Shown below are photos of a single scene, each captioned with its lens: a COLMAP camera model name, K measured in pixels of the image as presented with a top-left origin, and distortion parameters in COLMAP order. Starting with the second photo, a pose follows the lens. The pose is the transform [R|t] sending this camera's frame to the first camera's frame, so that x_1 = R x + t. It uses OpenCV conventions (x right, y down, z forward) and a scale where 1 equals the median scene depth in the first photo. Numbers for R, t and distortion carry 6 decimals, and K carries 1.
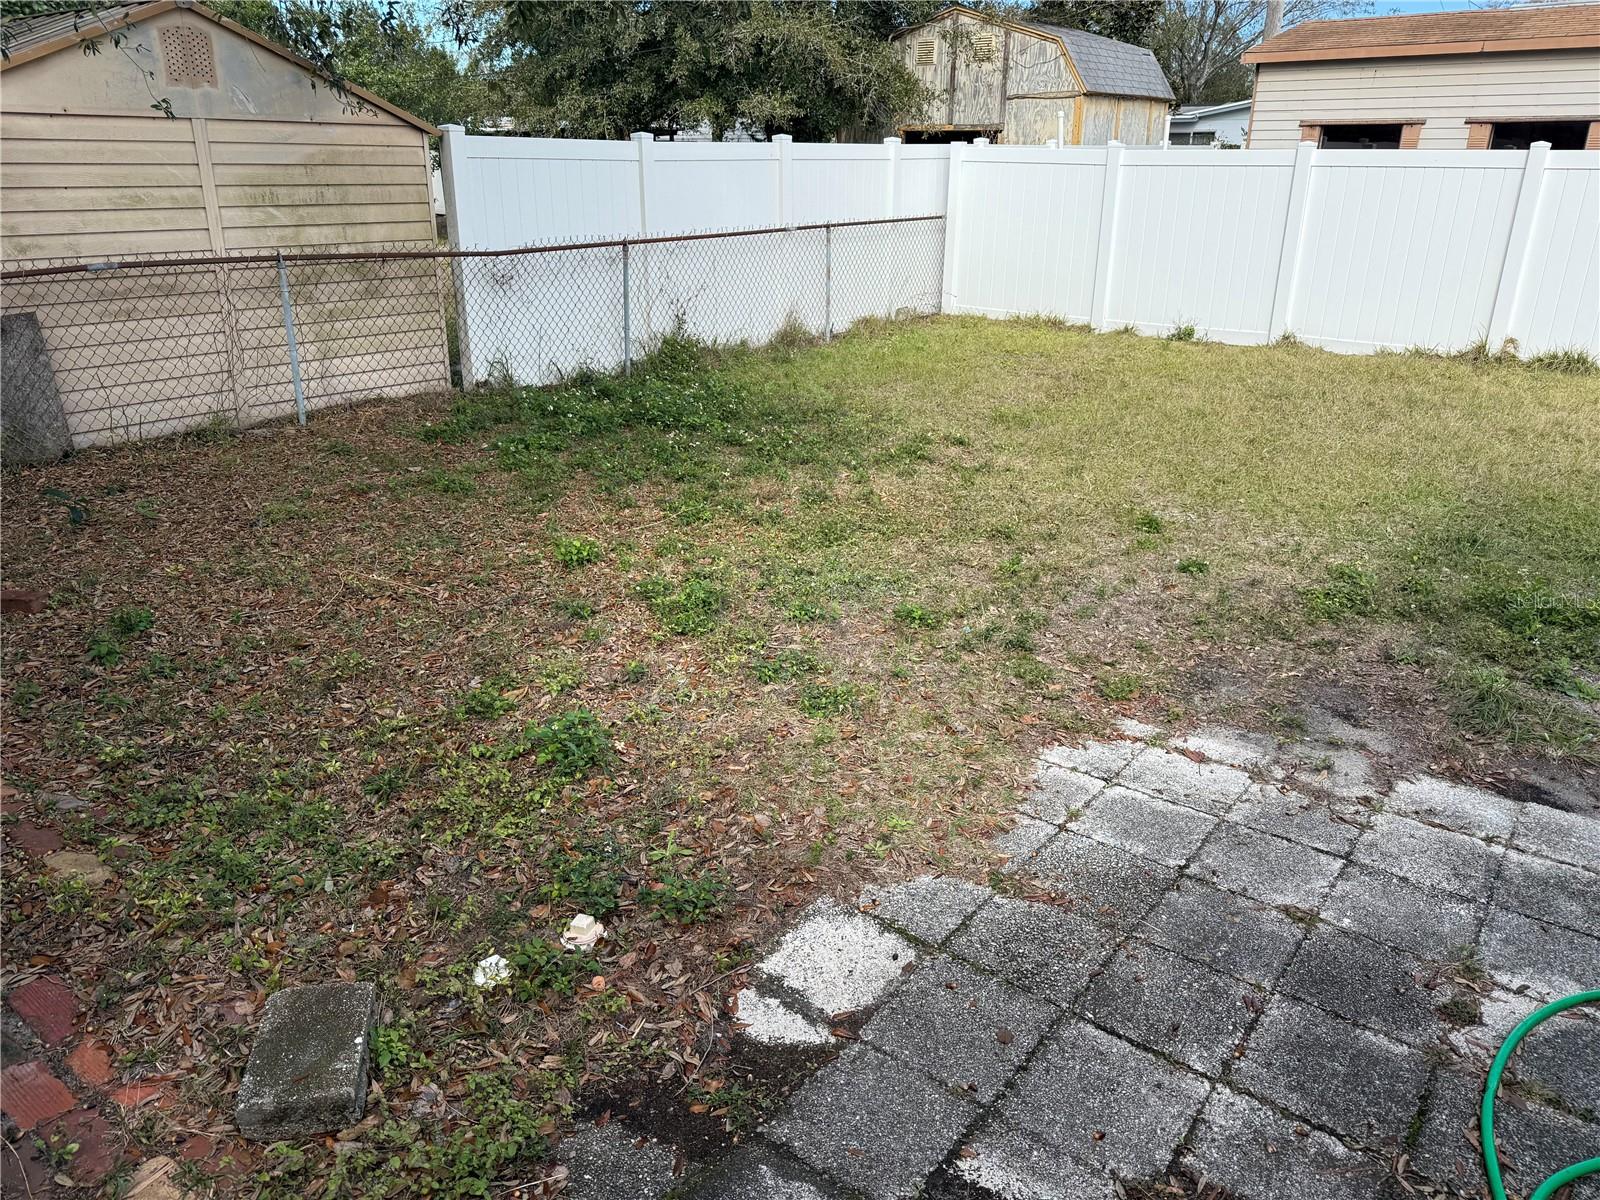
lens RADIAL K [[1093.1, 0, 798.0], [0, 1093.1, 594.1], [0, 0, 1]] dist [0.006917, -0.020516]
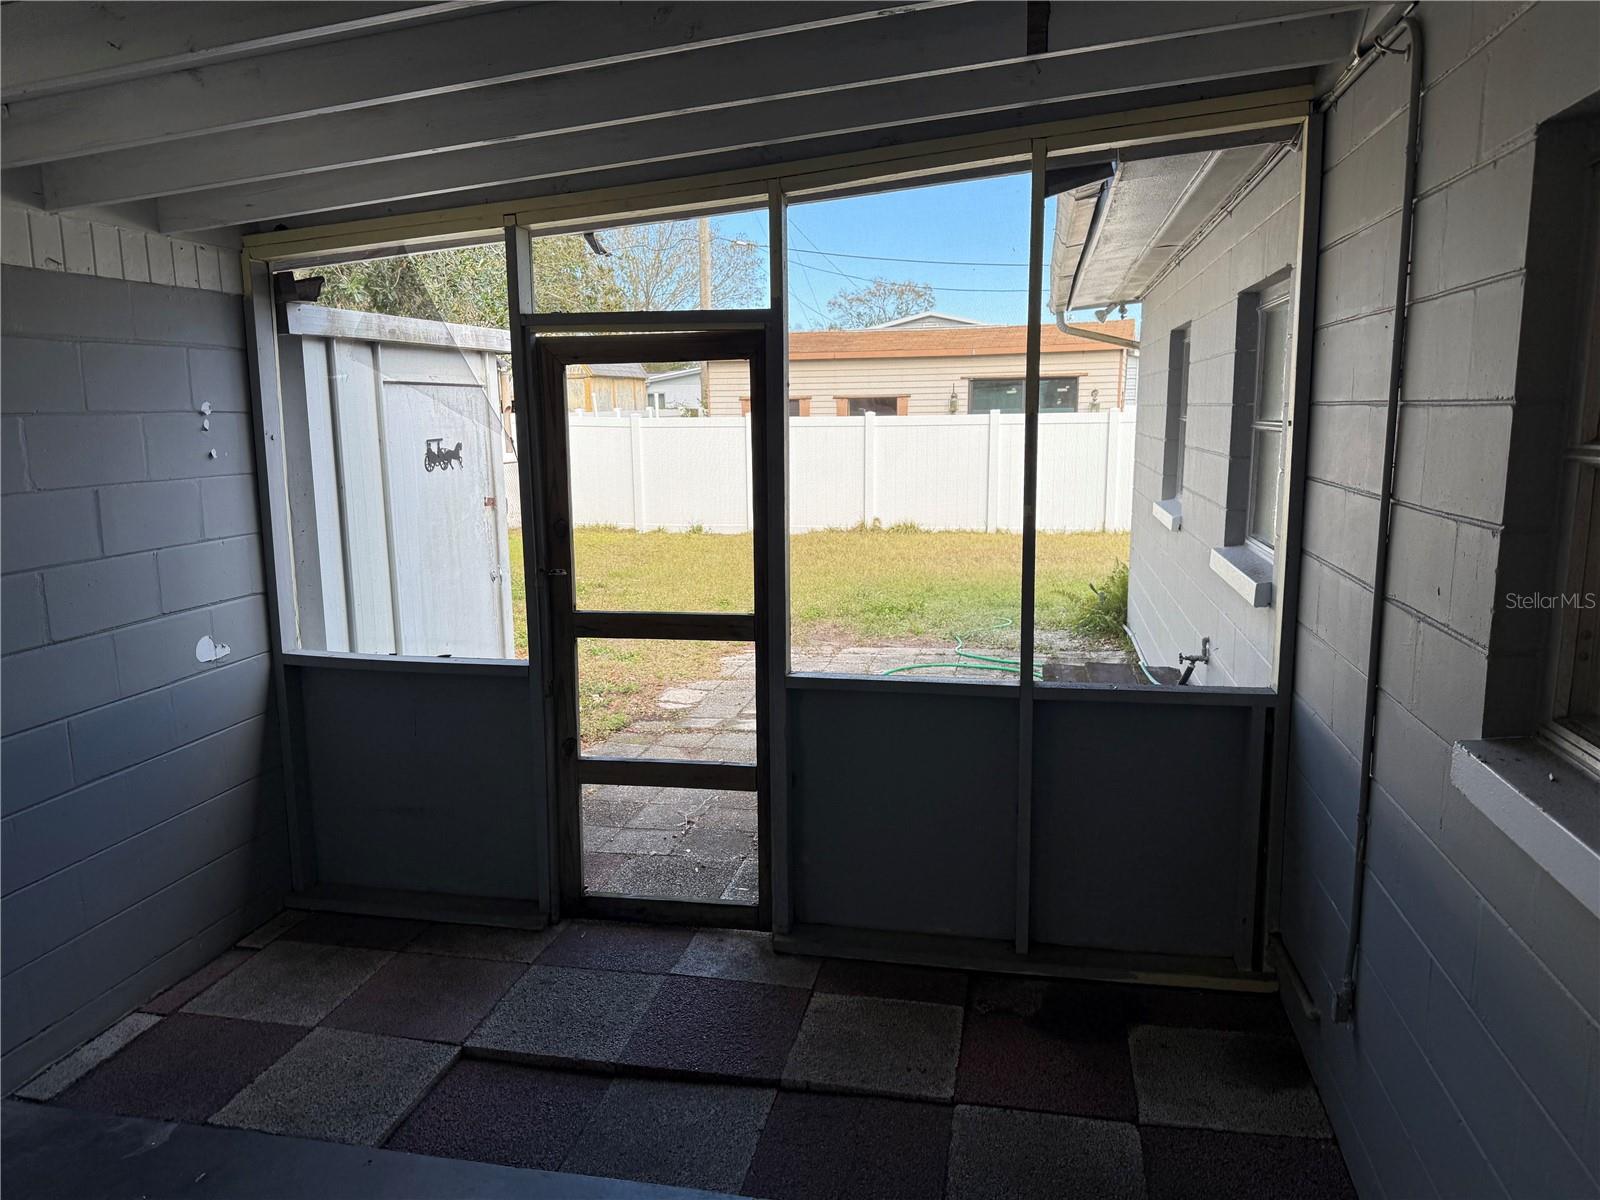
lens RADIAL K [[1093.1, 0, 799.5], [0, 1093.1, 599.7], [0, 0, 1]] dist [0.006917, -0.020516]
pose [[0.889888, -0.083350, 0.448500, -0.247487], [0.174005, 0.970853, -0.164826, 0.156964], [-0.421689, 0.224718, 0.878453, -0.447455]]
